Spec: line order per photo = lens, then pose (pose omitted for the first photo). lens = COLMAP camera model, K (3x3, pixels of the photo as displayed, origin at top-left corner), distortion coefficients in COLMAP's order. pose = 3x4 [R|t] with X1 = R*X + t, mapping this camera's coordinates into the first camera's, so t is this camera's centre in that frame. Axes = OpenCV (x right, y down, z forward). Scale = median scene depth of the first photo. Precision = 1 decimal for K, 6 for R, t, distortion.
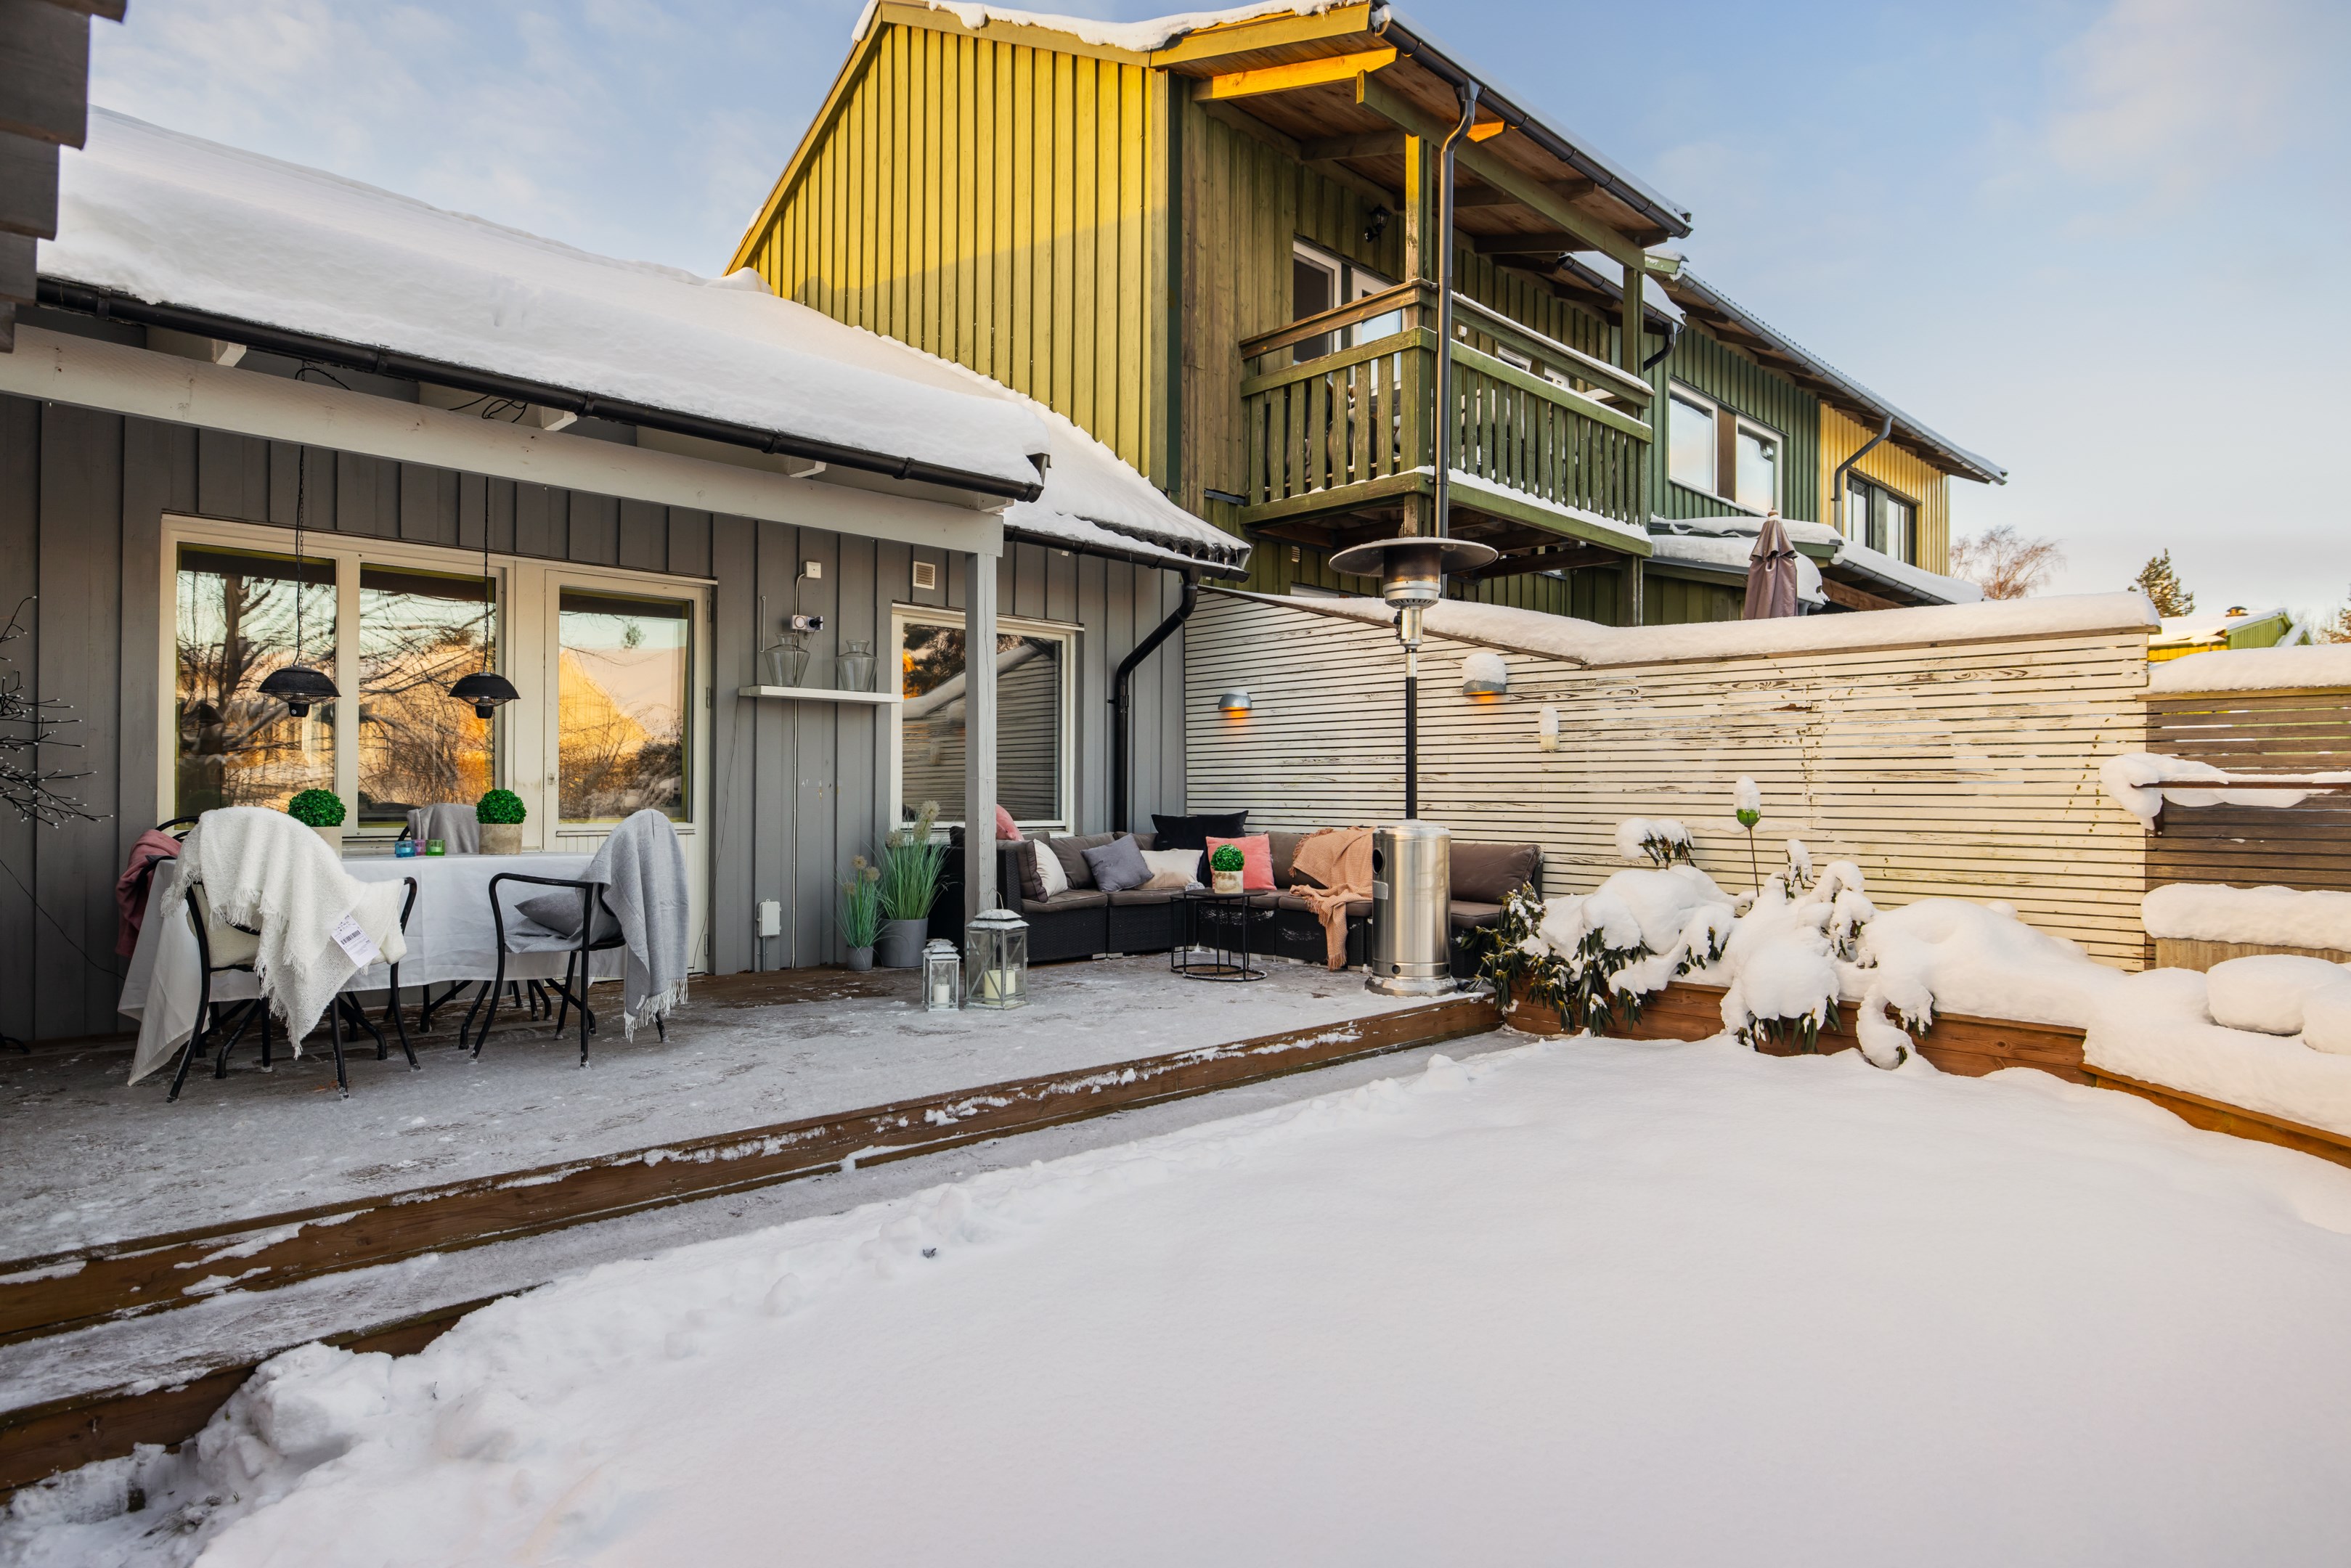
lens RADIAL K [[1301.9, 0, 1170.7], [0, 1301.9, 784.5], [0, 0, 1]] dist [0.002073, -0.002696]
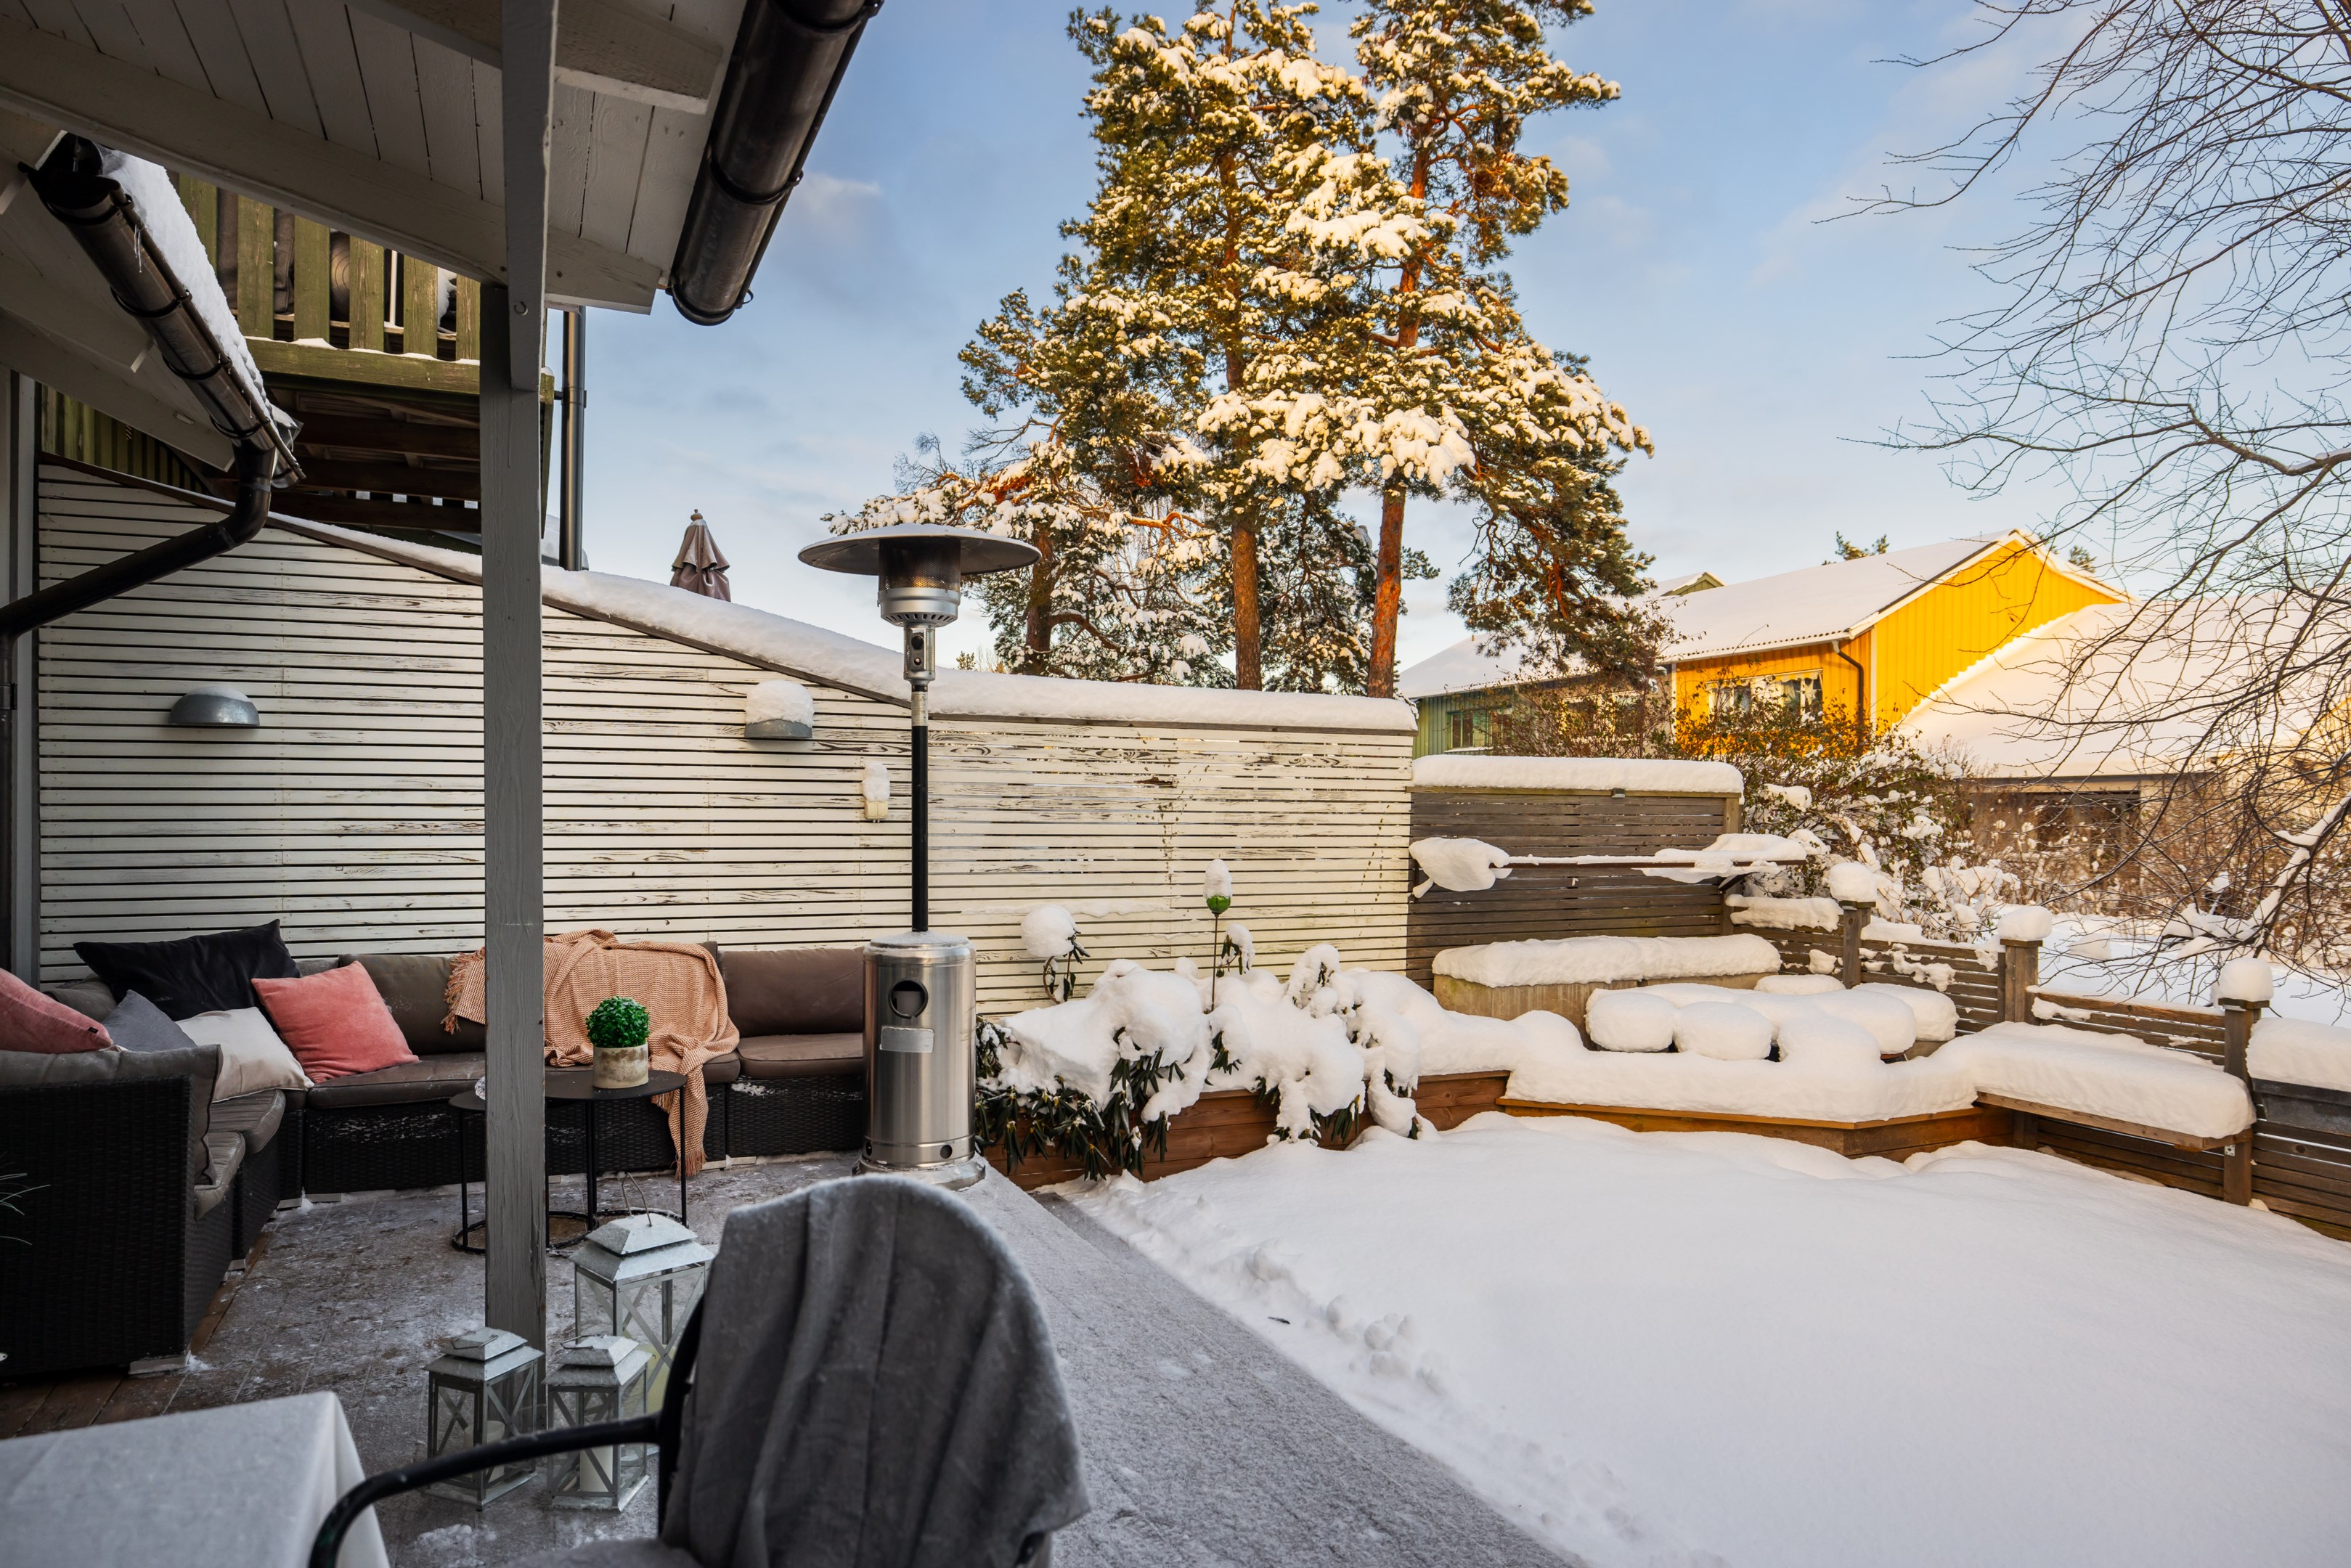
lens RADIAL K [[1462.0, 0, 1172.6], [0, 1462.0, 798.6], [0, 0, 1]] dist [-0.006847, -0.000861]
pose [[0.345980, 0.002590, 0.938238, -0.533171], [-0.012839, 0.999916, 0.001974, -0.050350], [-0.938154, -0.012729, 0.345984, 0.641156]]
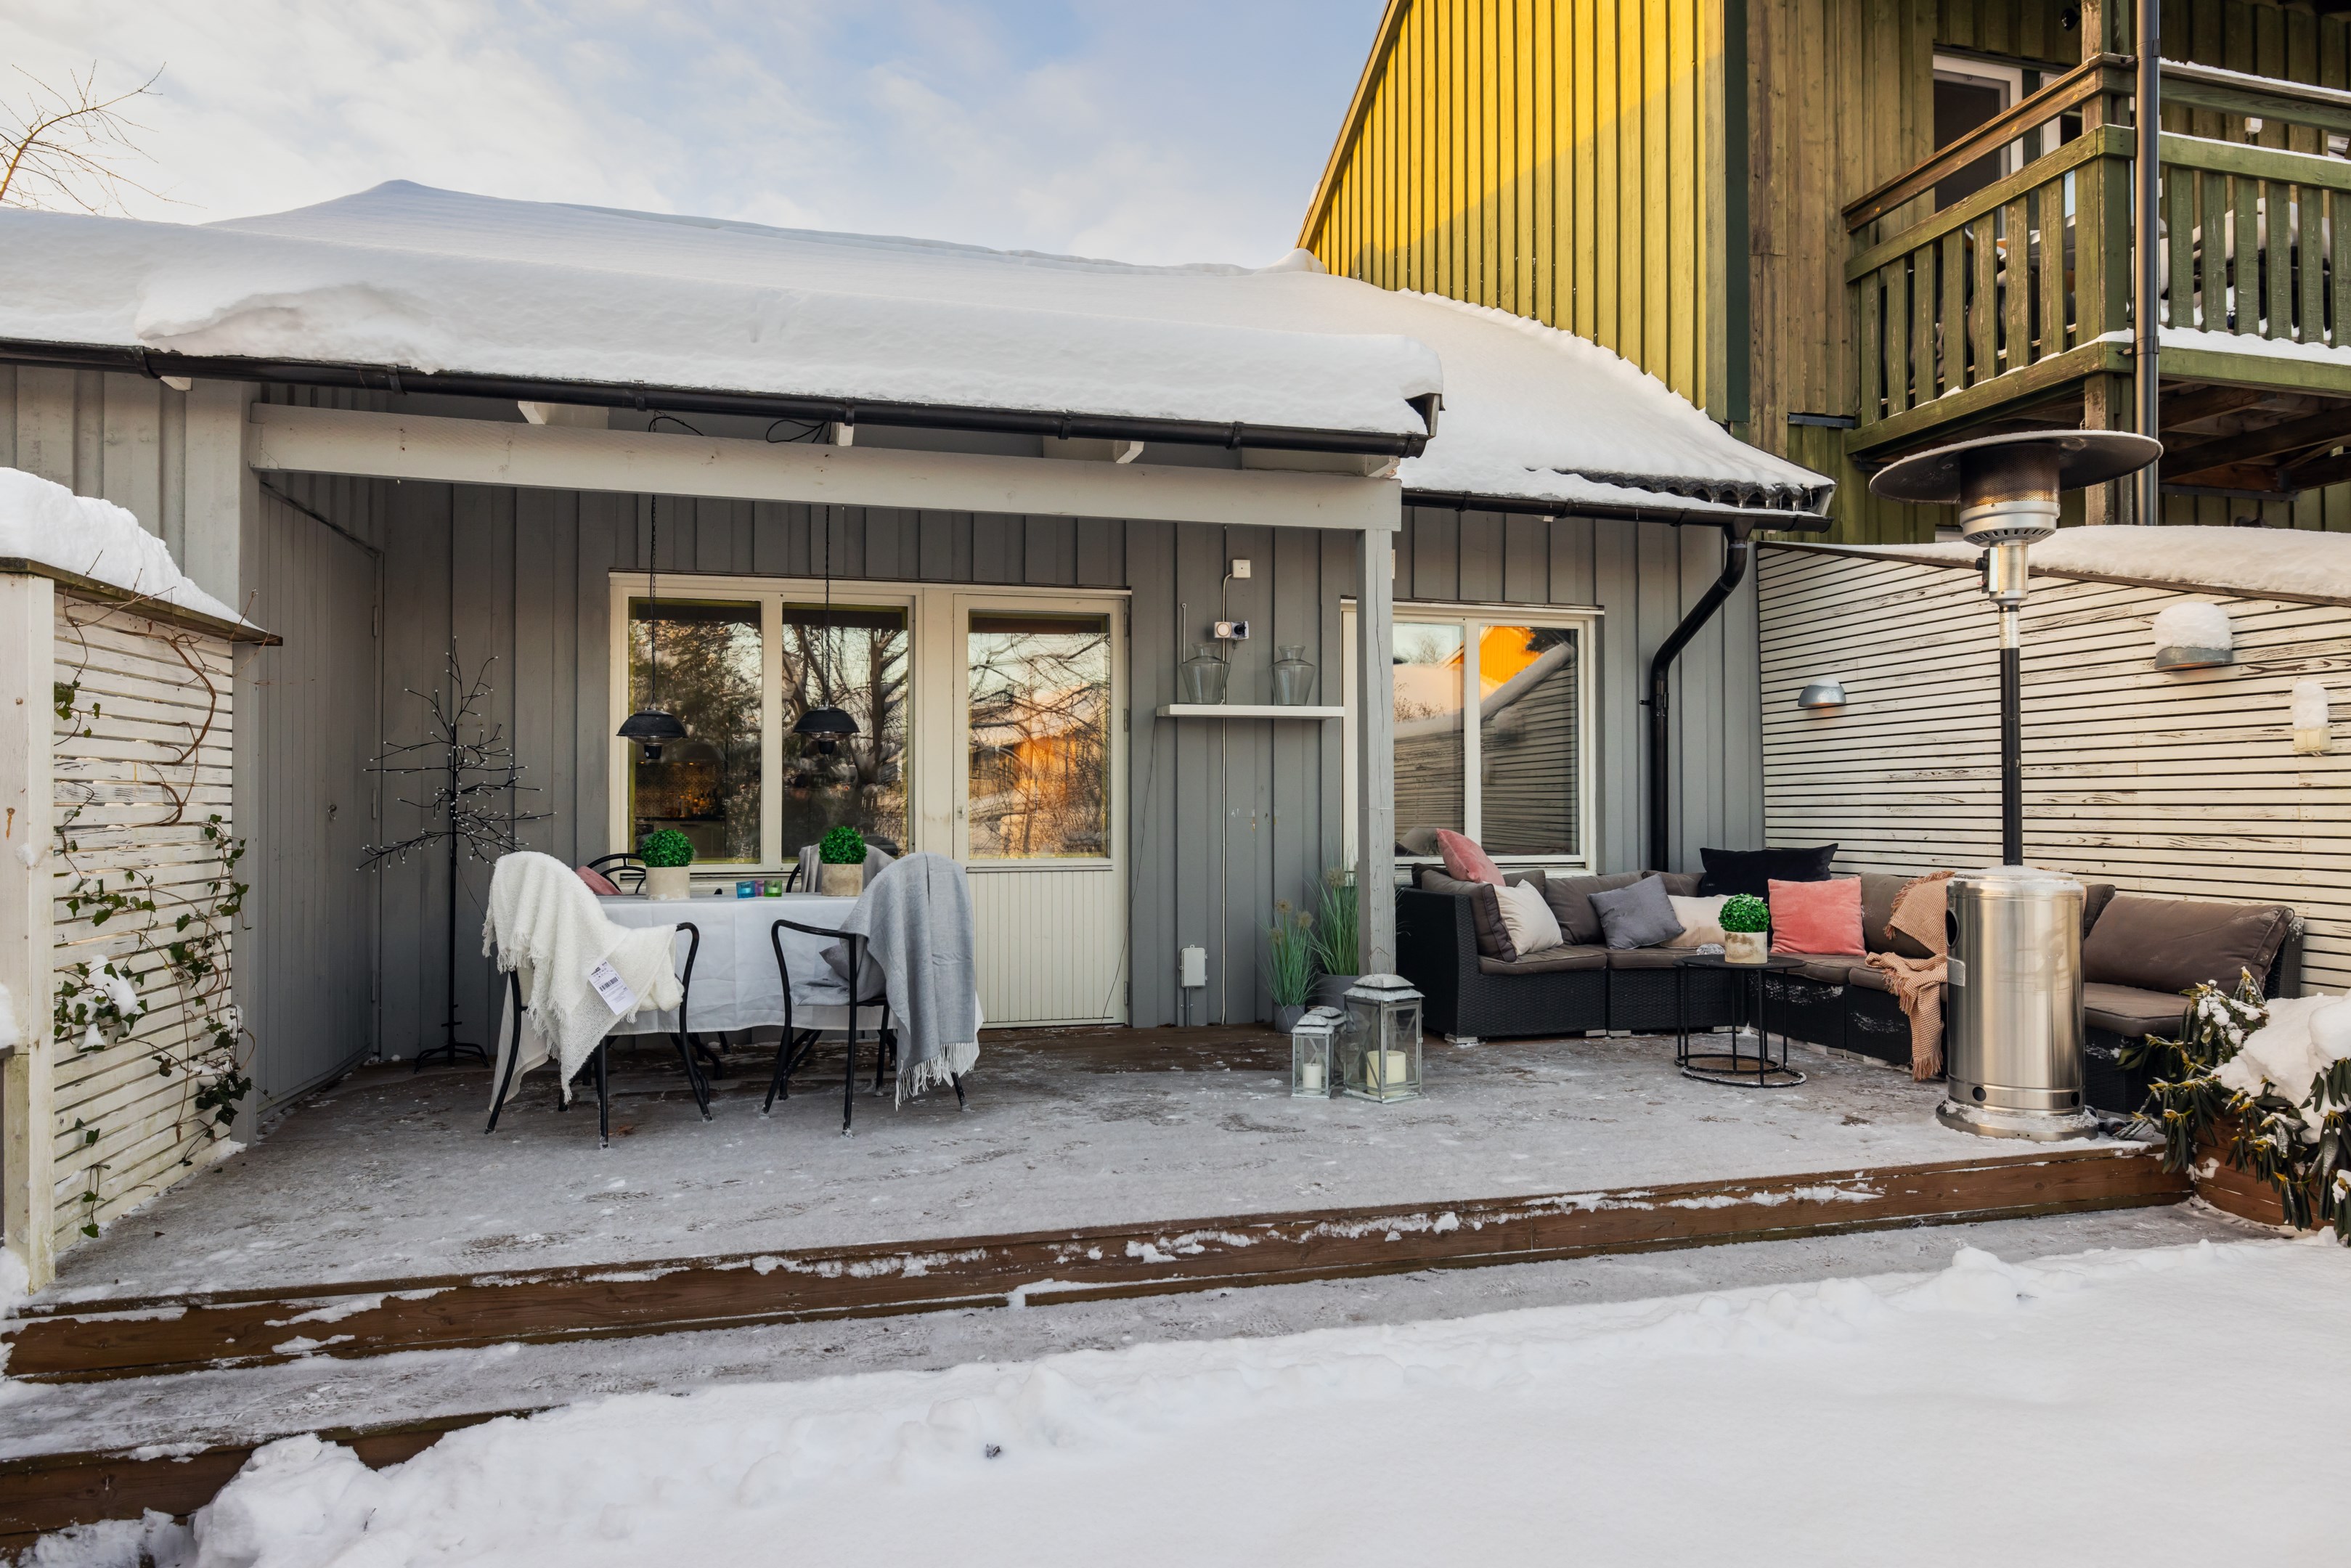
lens RADIAL K [[1407.8, 0, 1176.9], [0, 1407.8, 790.8], [0, 0, 1]] dist [-0.000429, -0.000639]
pose [[0.871095, -0.013840, -0.490920, 0.177263], [0.011137, 0.999902, -0.008426, -0.010191], [0.490989, 0.001873, 0.871164, 0.186177]]
